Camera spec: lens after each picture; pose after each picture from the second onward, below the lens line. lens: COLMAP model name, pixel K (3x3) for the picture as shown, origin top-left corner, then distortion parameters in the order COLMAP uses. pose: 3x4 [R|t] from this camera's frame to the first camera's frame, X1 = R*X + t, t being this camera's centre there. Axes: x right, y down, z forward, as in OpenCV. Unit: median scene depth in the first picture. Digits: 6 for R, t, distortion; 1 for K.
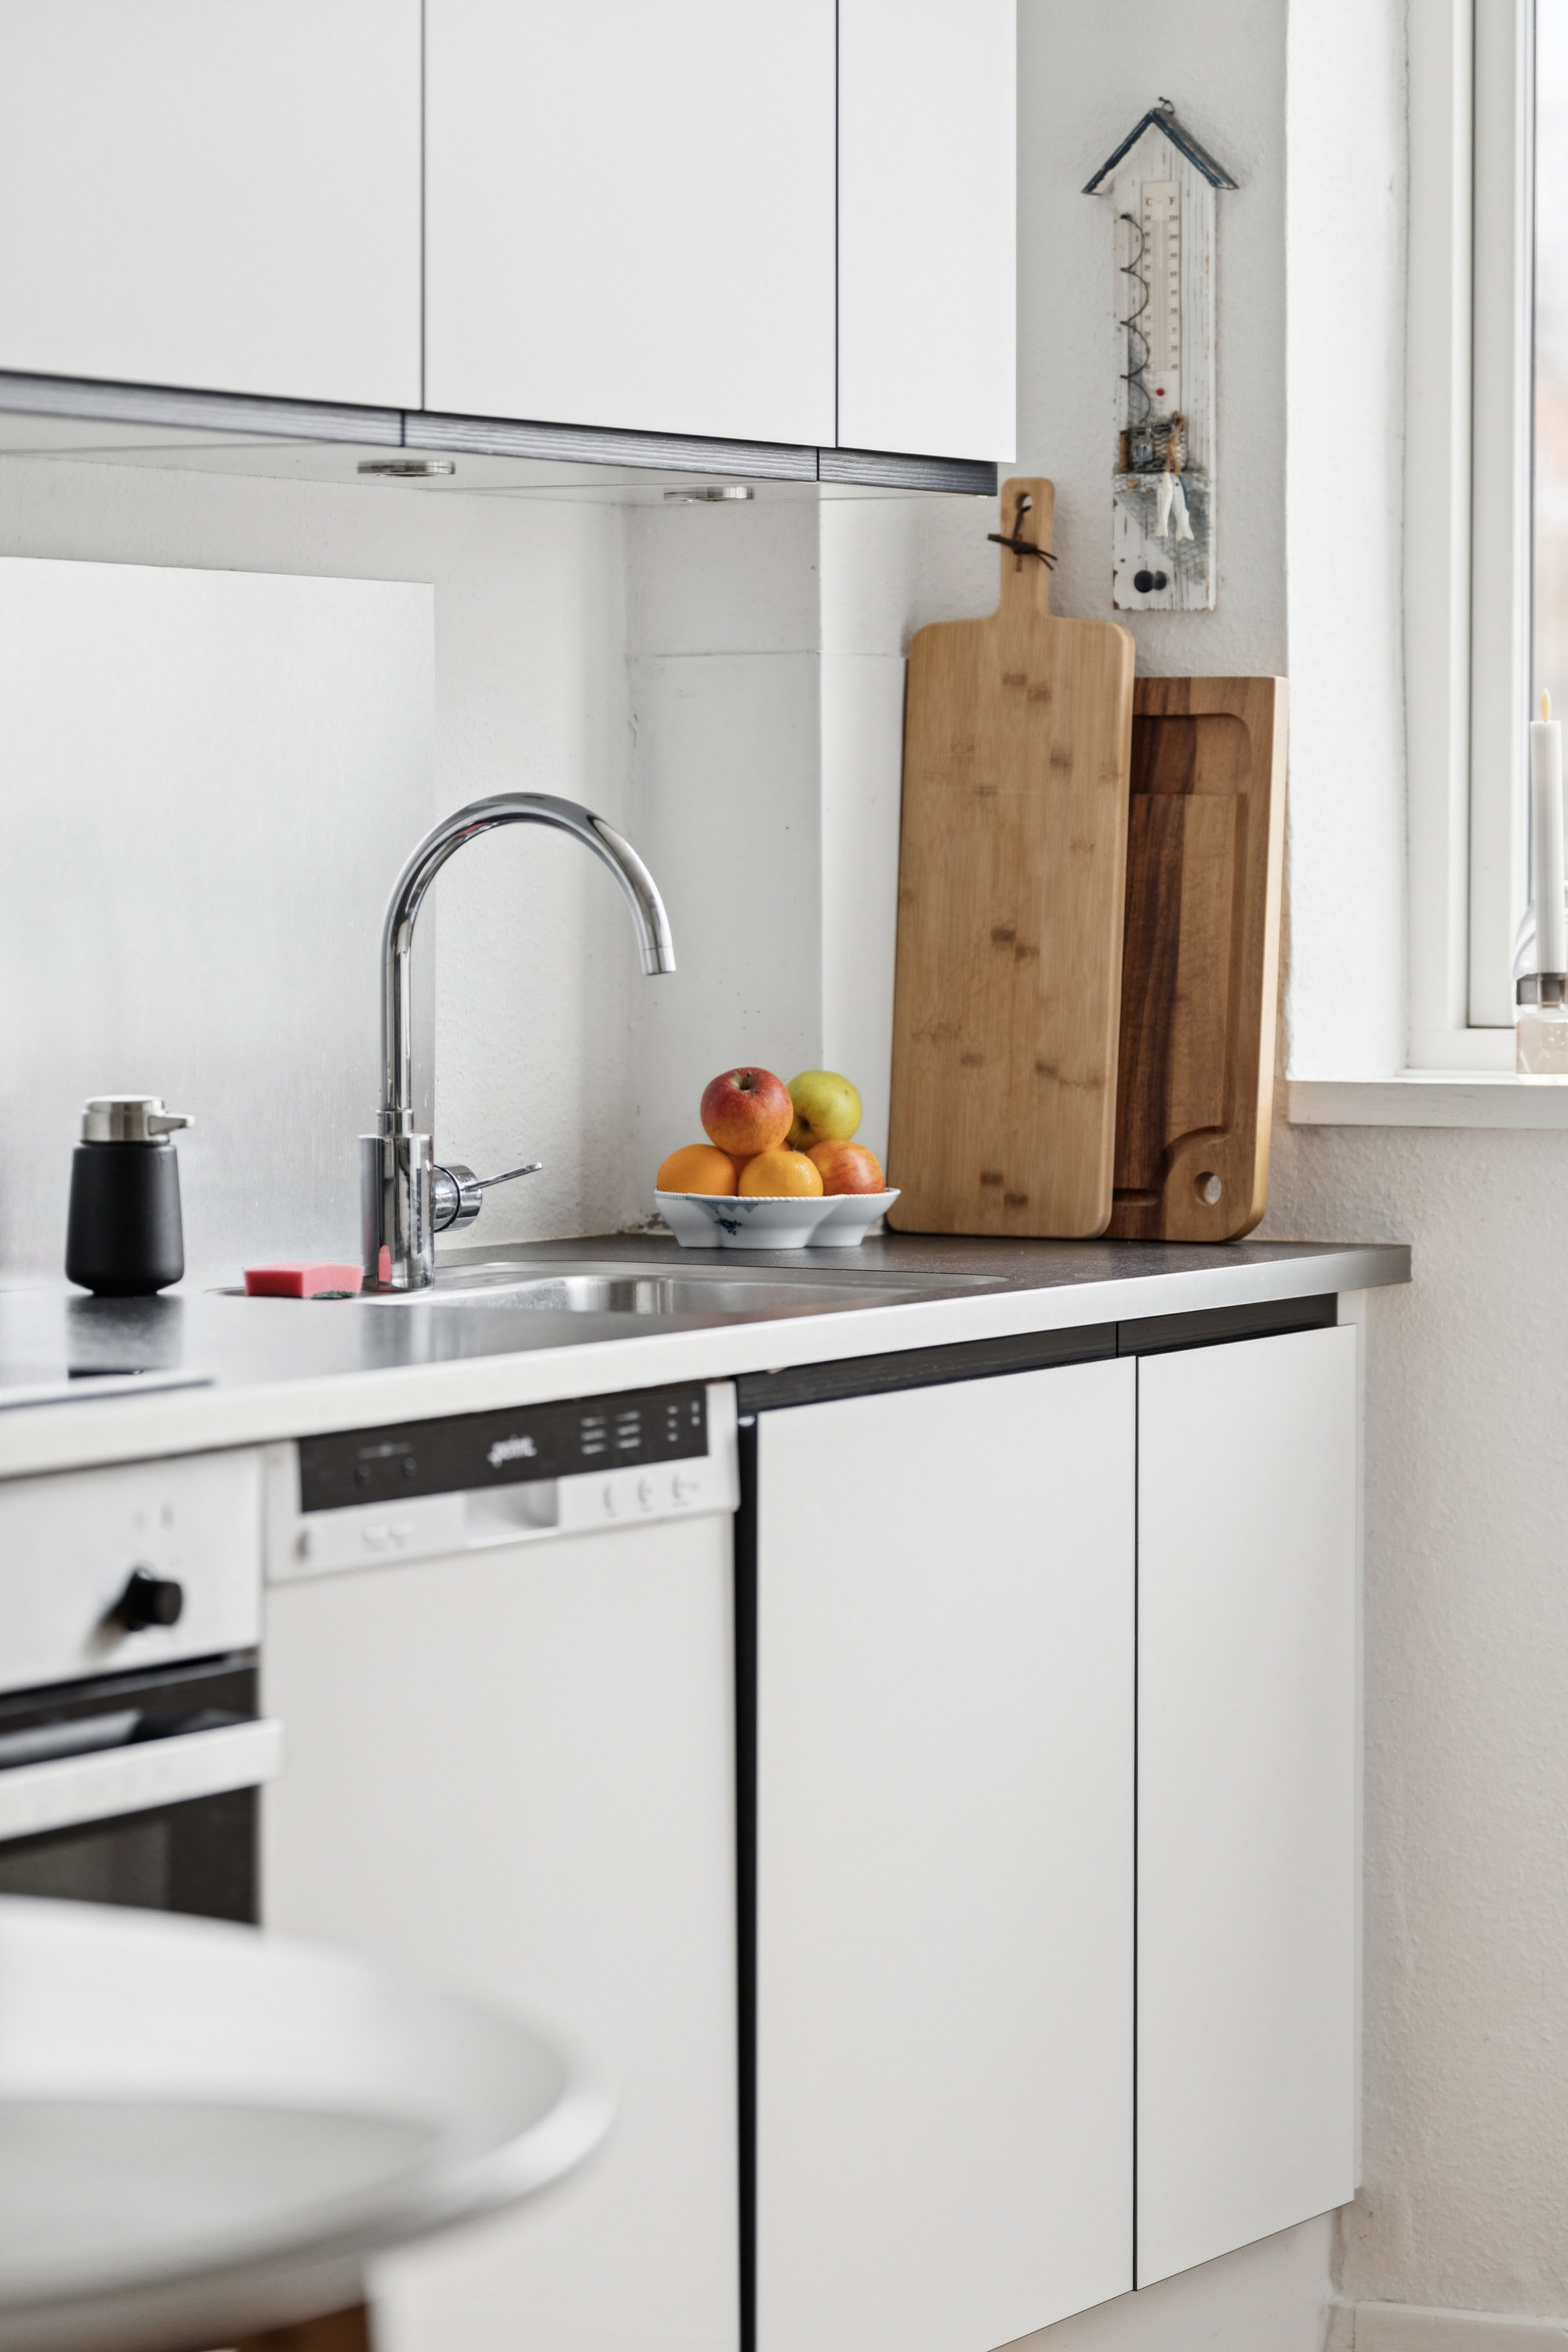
lens RADIAL K [[7492.2, 0, 783.2], [0, 7492.2, 1173.5], [0, 0, 1]] dist [0.038955, 0.000000]
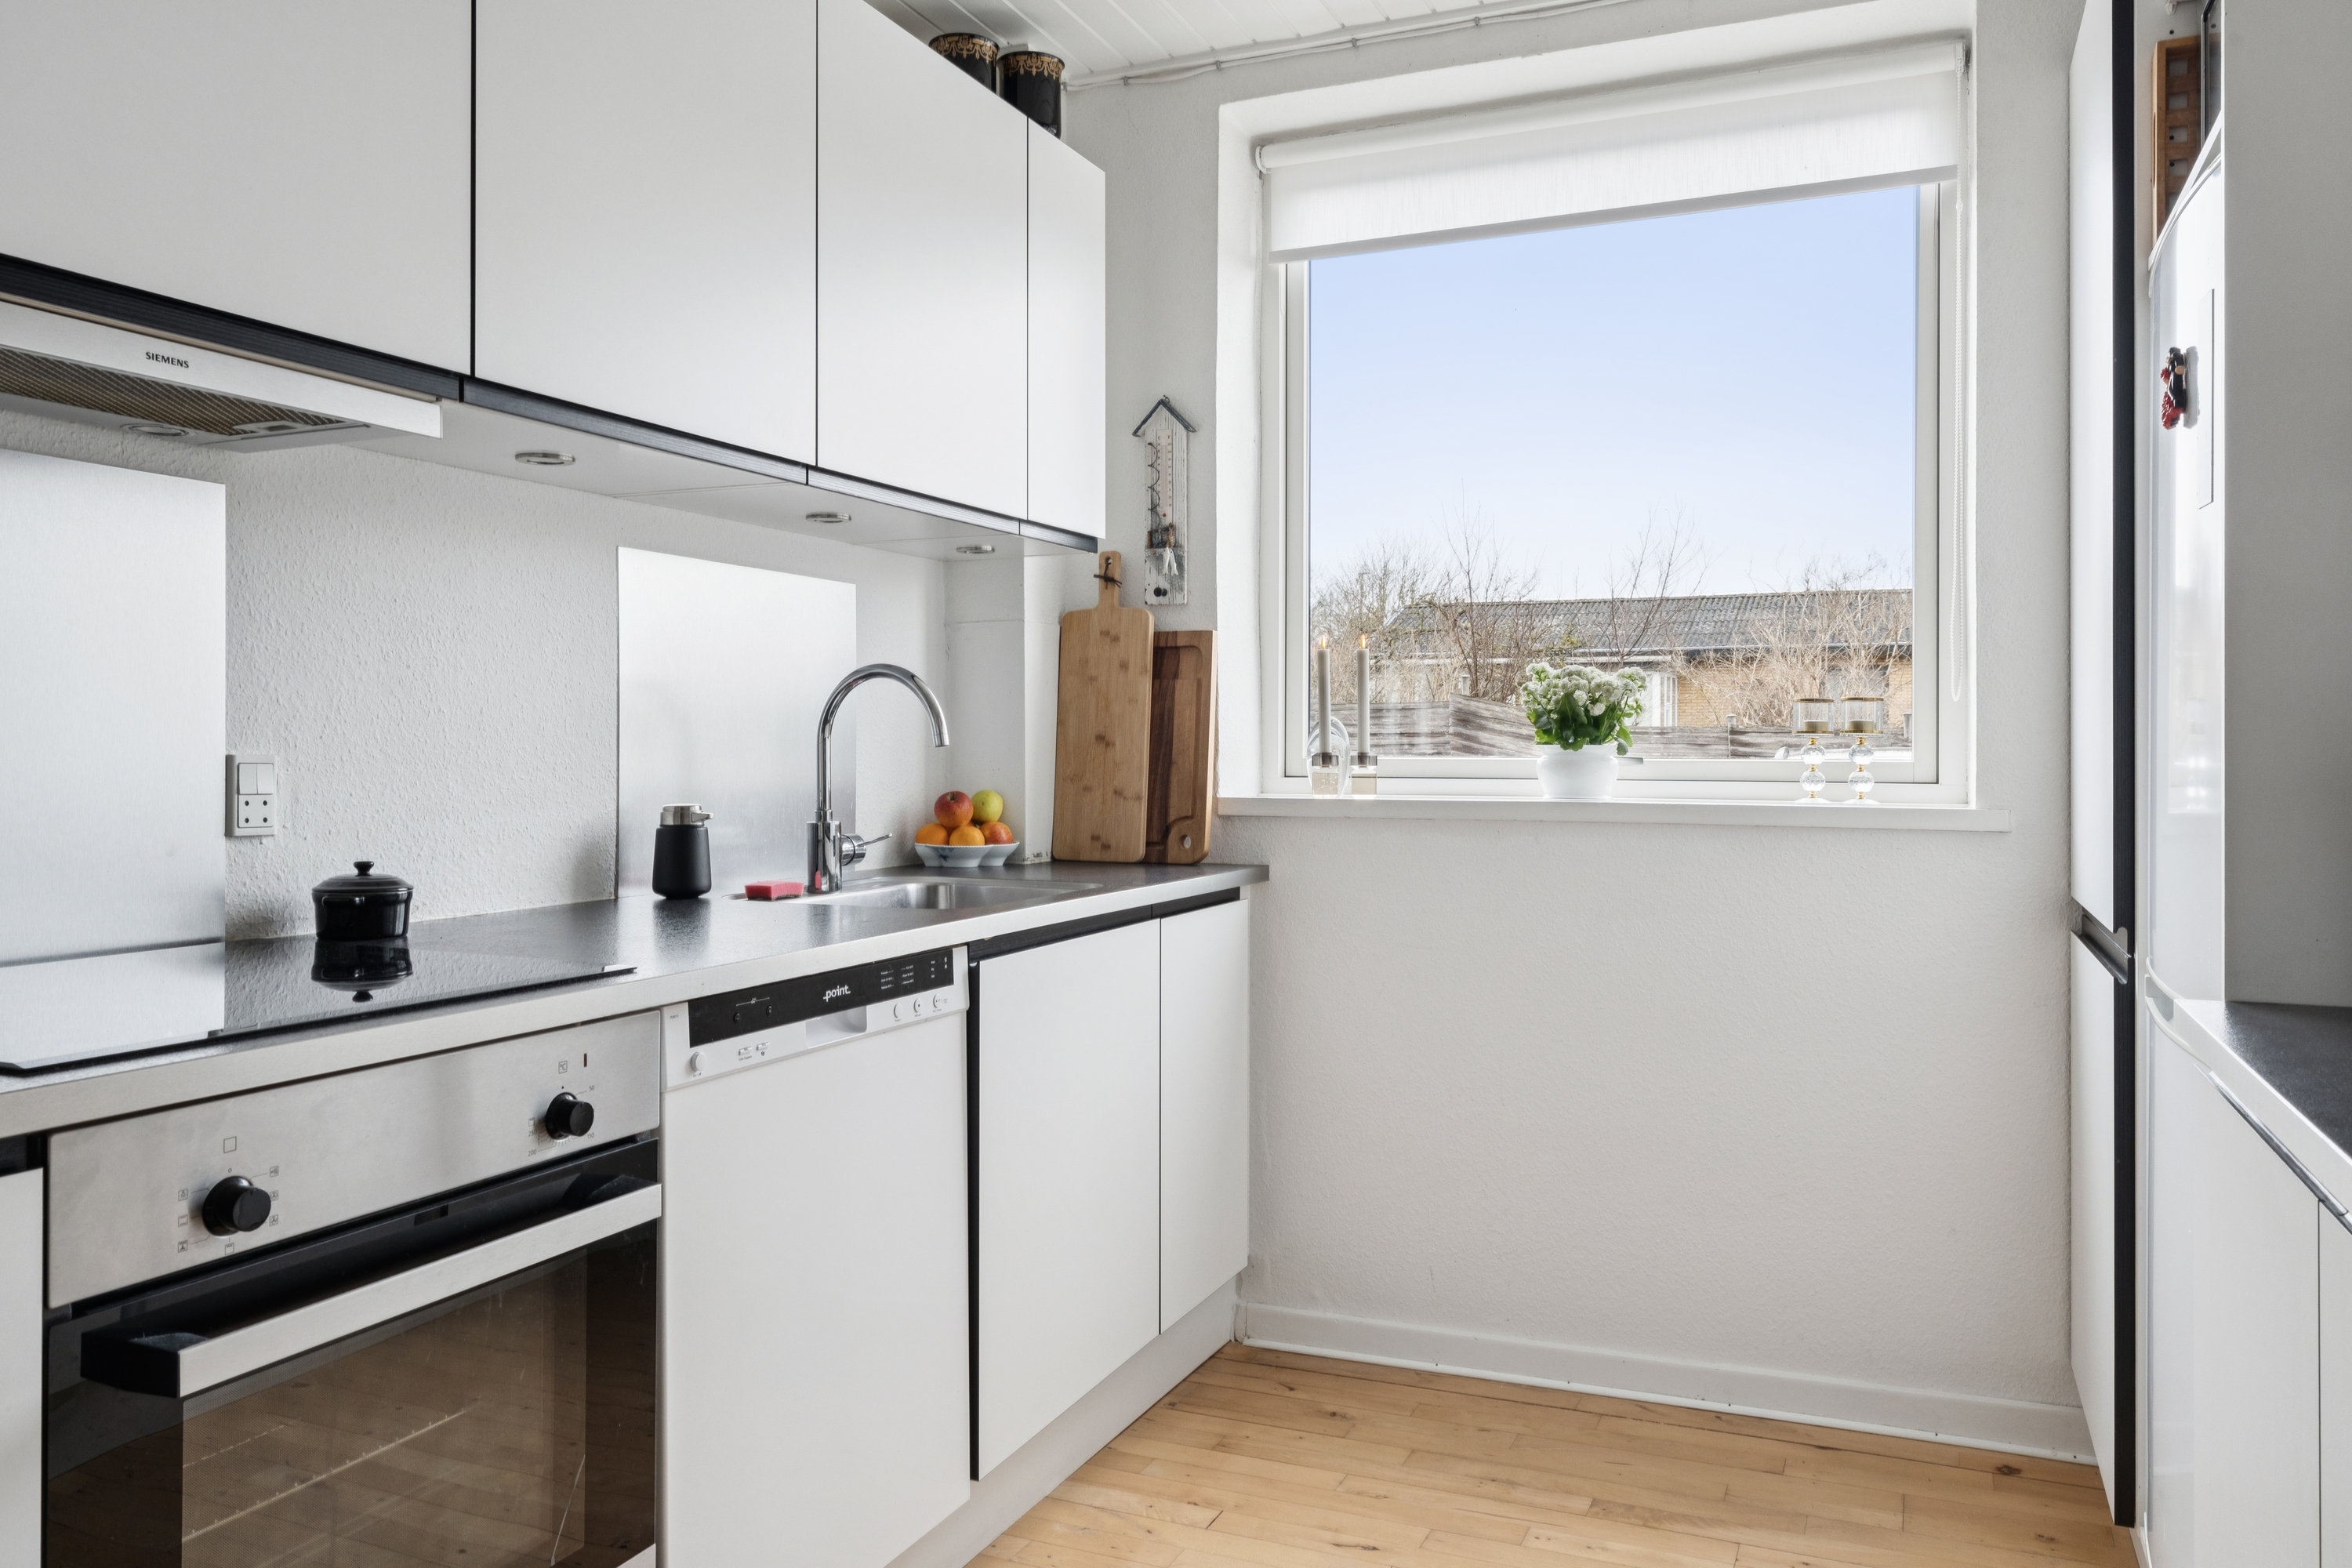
lens RADIAL K [[1744.8, 0, 1173.7], [0, 1744.8, 767.0], [0, 0, 1]] dist [0.001178, 0.000065]
pose [[0.997297, -0.000070, 0.073471, 0.011897], [0.002561, 0.999425, -0.033813, -0.003186], [-0.073426, 0.033910, 0.996724, 0.447324]]
